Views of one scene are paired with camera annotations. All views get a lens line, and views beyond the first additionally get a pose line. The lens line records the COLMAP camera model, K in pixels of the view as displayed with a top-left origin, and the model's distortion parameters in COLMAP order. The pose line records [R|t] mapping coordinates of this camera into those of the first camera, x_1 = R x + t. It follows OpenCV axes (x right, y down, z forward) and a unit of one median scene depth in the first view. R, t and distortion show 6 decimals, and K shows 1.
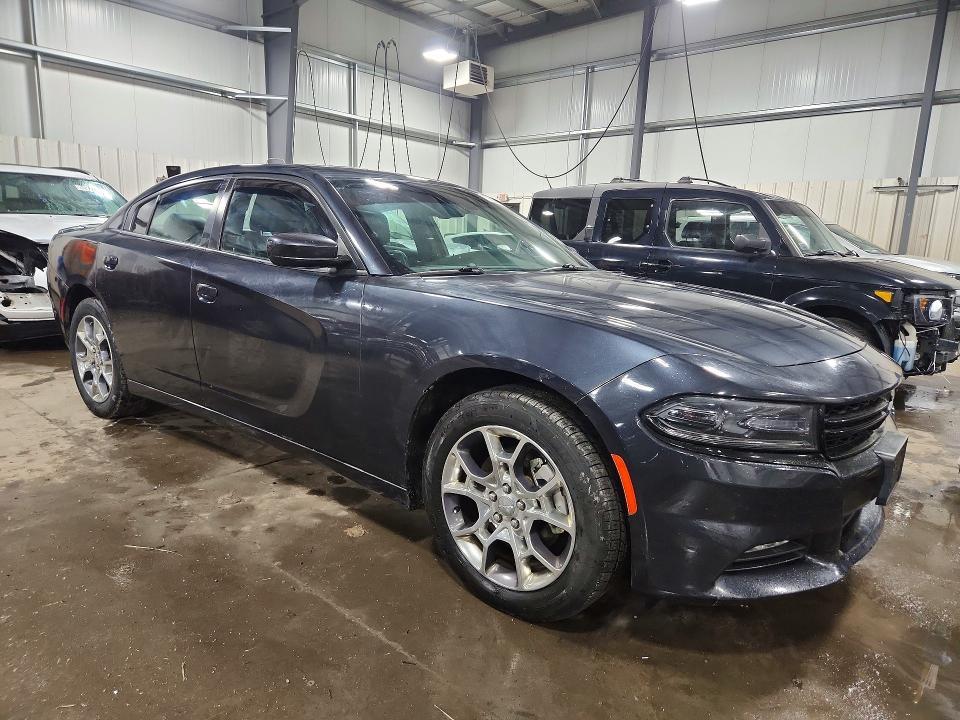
lens RADIAL K [[678.7, 0, 480.9], [0, 678.7, 362.2], [0, 0, 1]] dist [0.033470, -0.016652]
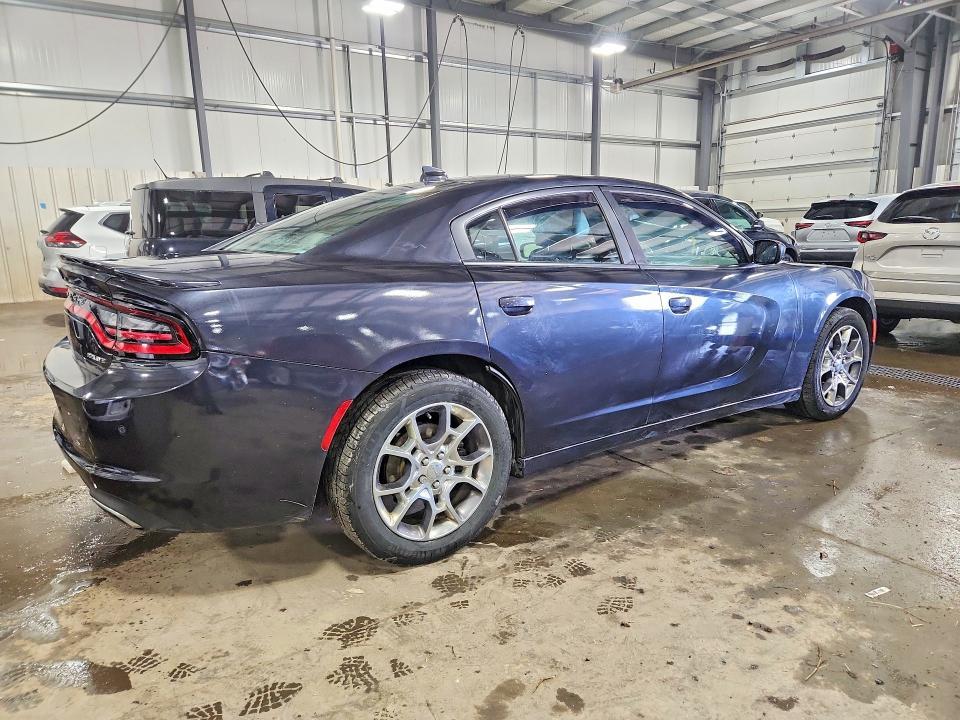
lens RADIAL K [[678.7, 0, 480.6], [0, 678.7, 363.7], [0, 0, 1]] dist [0.033470, -0.016652]
pose [[0.220130, -0.233509, 0.947110, -1.398024], [0.204726, 0.960361, 0.189193, -0.259437], [-0.953745, 0.152251, 0.259209, 0.984386]]
